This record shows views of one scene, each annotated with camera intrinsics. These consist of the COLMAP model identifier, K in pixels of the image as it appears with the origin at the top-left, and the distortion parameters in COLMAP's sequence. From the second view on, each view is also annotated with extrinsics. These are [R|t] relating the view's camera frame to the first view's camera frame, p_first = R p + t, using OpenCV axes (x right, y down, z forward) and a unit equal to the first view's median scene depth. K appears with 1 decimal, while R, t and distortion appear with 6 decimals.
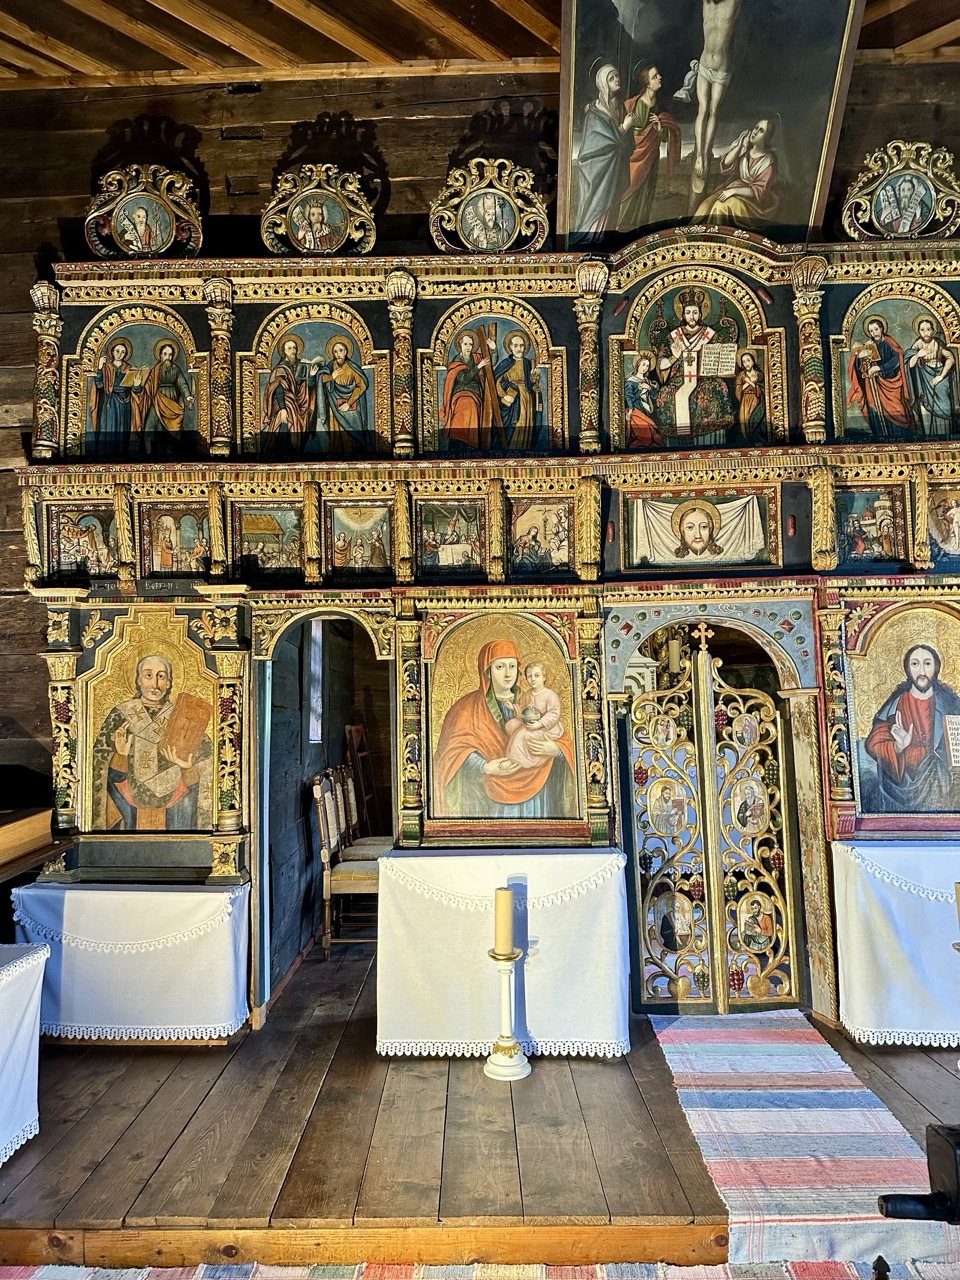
lens RADIAL K [[900.0, 0, 480.0], [0, 900.0, 640.0], [0, 0, 1]] dist [0.085447, -0.002127]
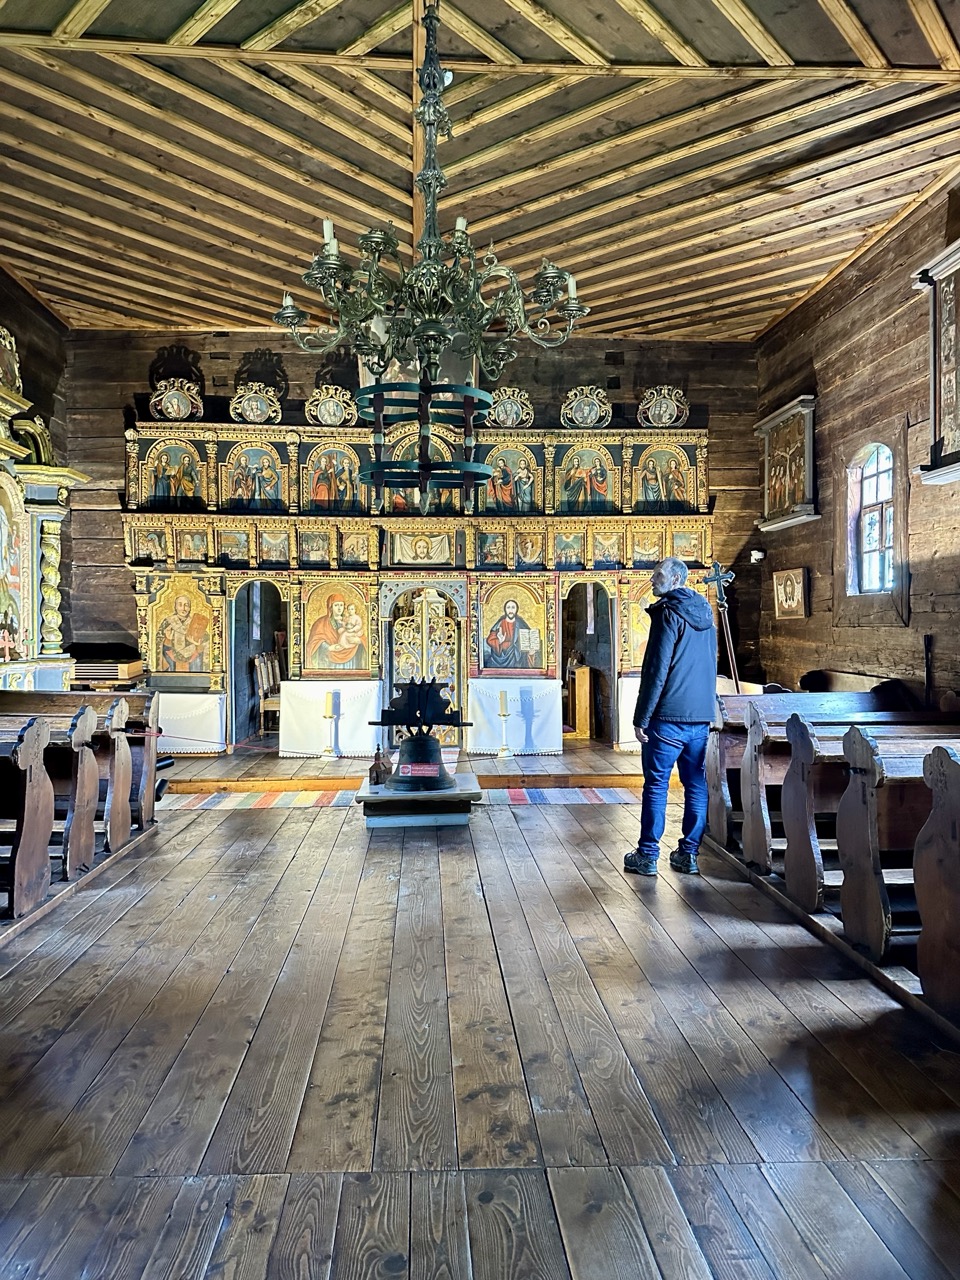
lens RADIAL K [[893.5, 0, 480.0], [0, 893.5, 640.0], [0, 0, 1]] dist [0.153118, -0.001541]
pose [[0.998283, 0.020061, 0.055040, 0.267537], [-0.025085, 0.995428, 0.092157, -0.104090], [-0.052939, -0.093380, 0.994222, -1.334223]]
